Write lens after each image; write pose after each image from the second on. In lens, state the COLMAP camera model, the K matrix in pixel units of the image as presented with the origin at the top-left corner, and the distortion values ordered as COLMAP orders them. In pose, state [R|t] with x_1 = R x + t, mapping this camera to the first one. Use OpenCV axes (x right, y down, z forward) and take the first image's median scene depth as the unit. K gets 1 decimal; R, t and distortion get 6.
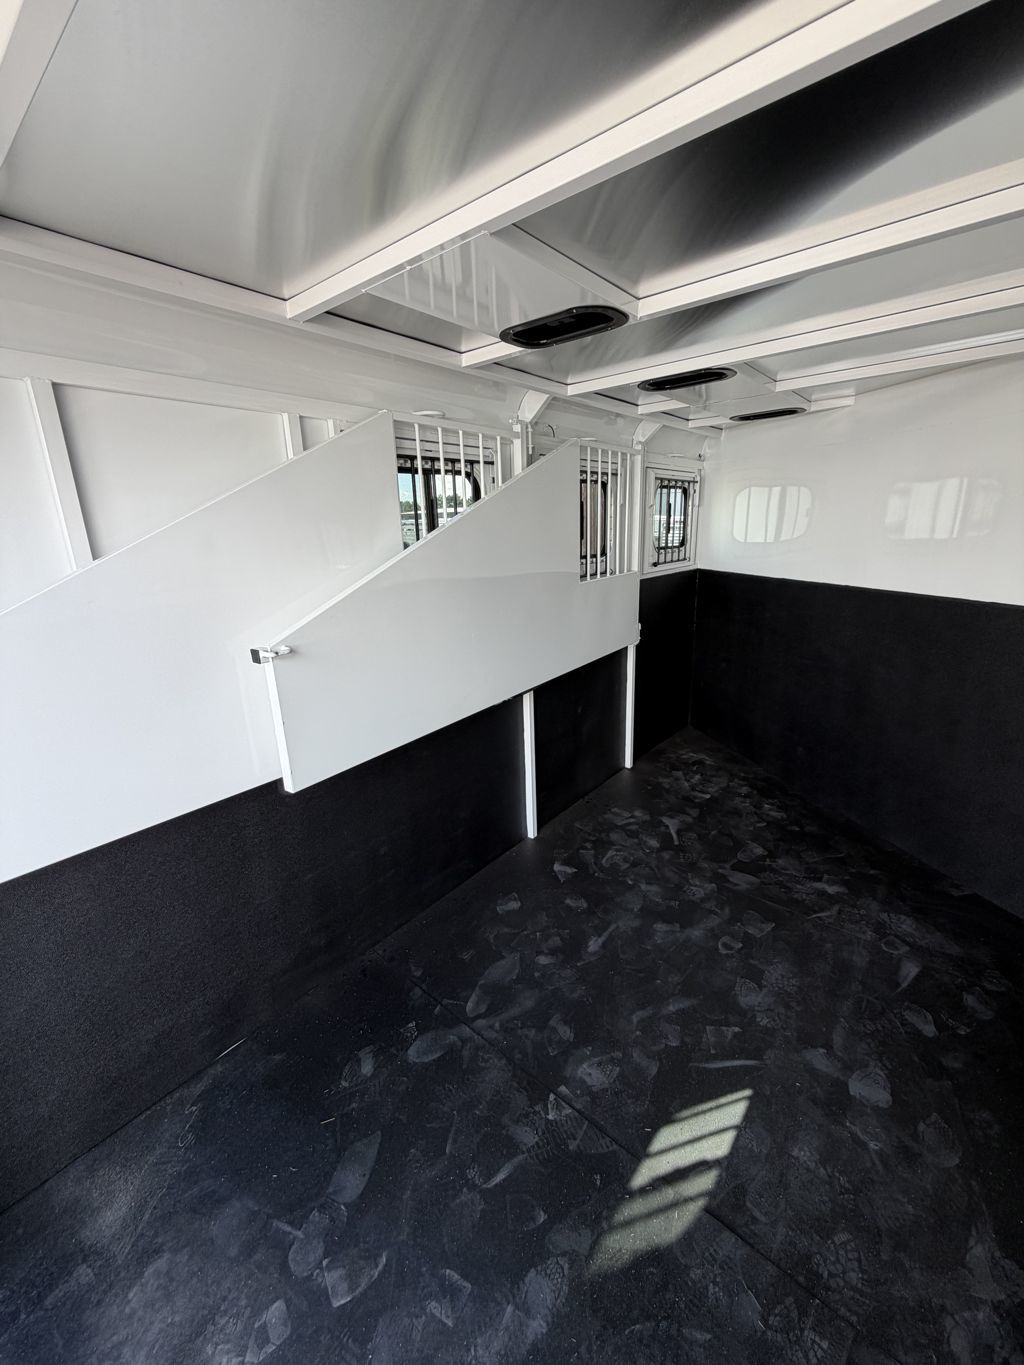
lens RADIAL K [[546.0, 0, 512.6], [0, 546.0, 679.4], [0, 0, 1]] dist [-0.000400, 0.000949]
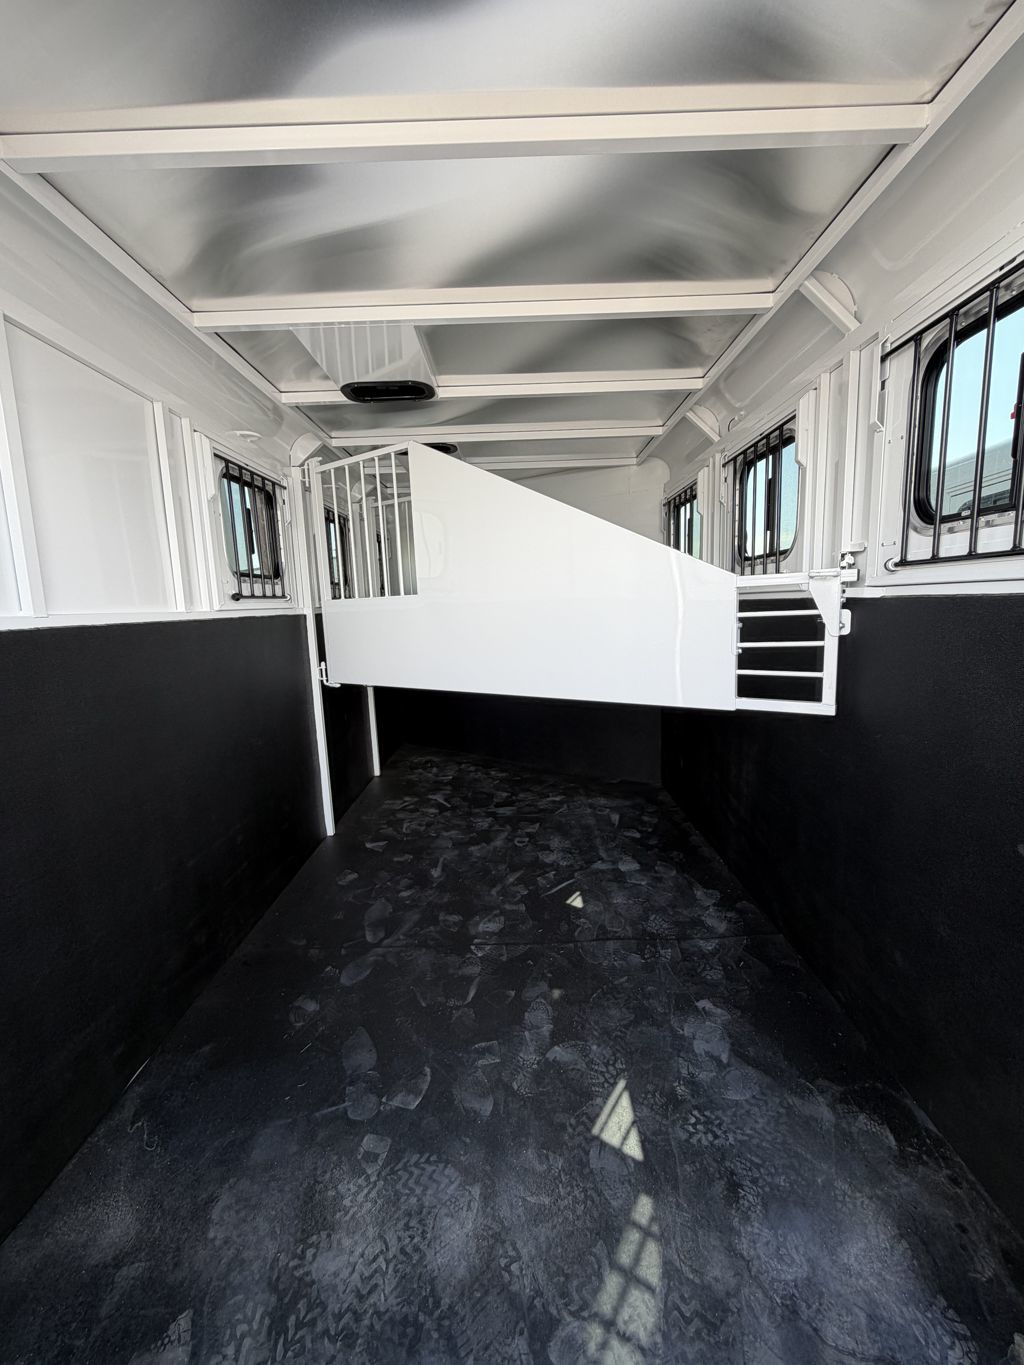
lens RADIAL K [[546.0, 0, 512.8], [0, 546.0, 678.7], [0, 0, 1]] dist [-0.000400, 0.000949]
pose [[0.769199, -0.087011, 0.633057, -0.433643], [0.189355, 0.977228, -0.095761, 0.205582], [-0.610309, 0.193531, 0.768159, -0.115523]]
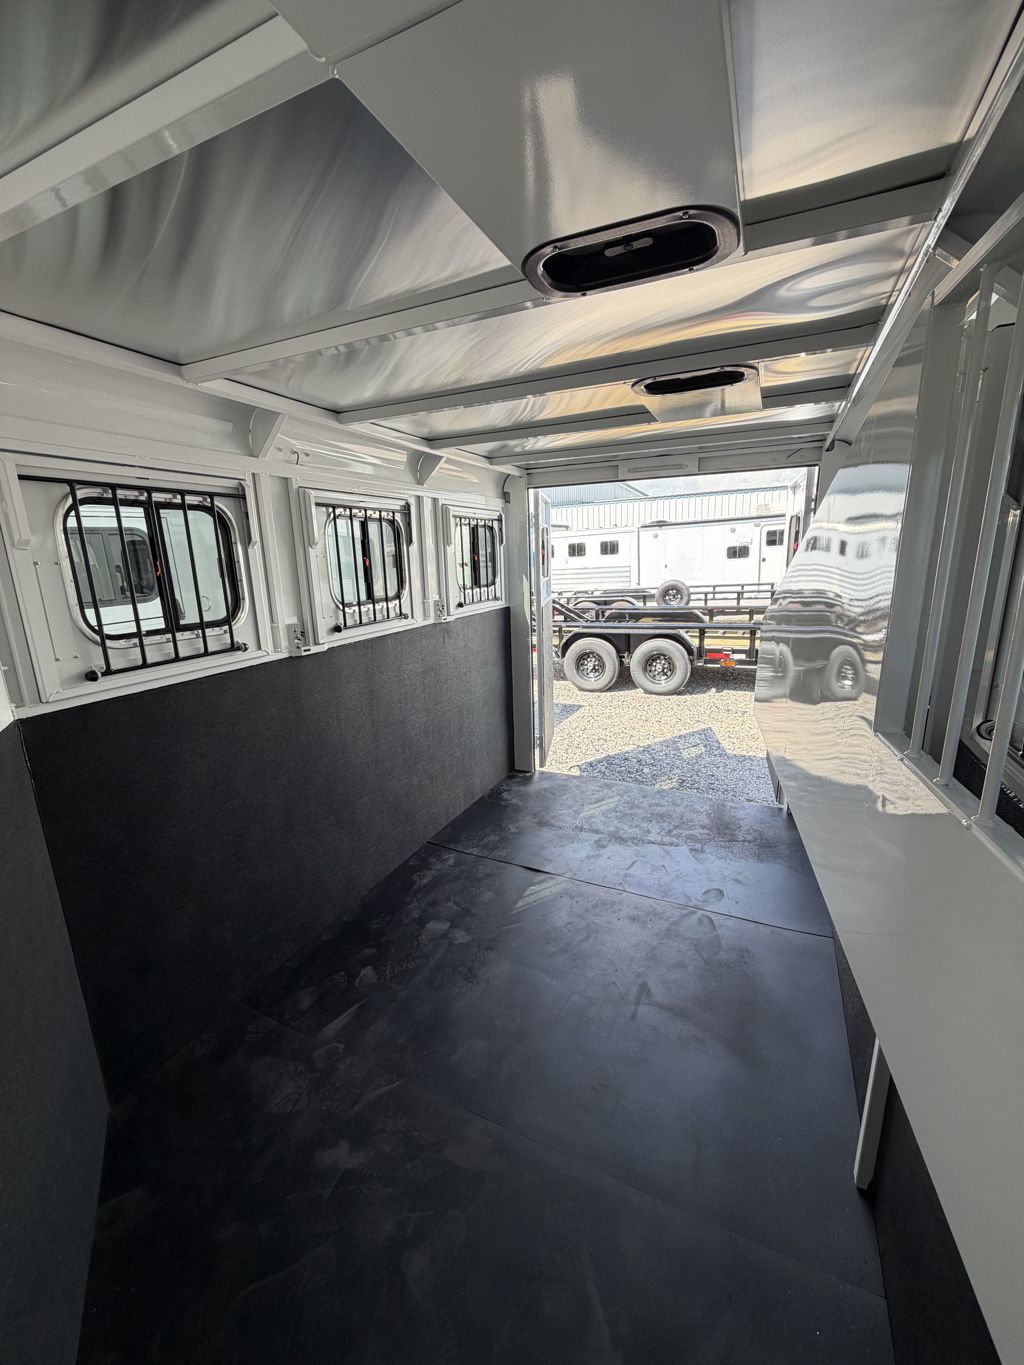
lens RADIAL K [[546.0, 0, 510.3], [0, 546.0, 688.5], [0, 0, 1]] dist [-0.000400, 0.000949]
pose [[-0.965616, 0.114760, -0.233271, 0.521711], [-0.016250, 0.868897, 0.494726, -0.423974], [0.259463, 0.481506, -0.837156, 1.431706]]
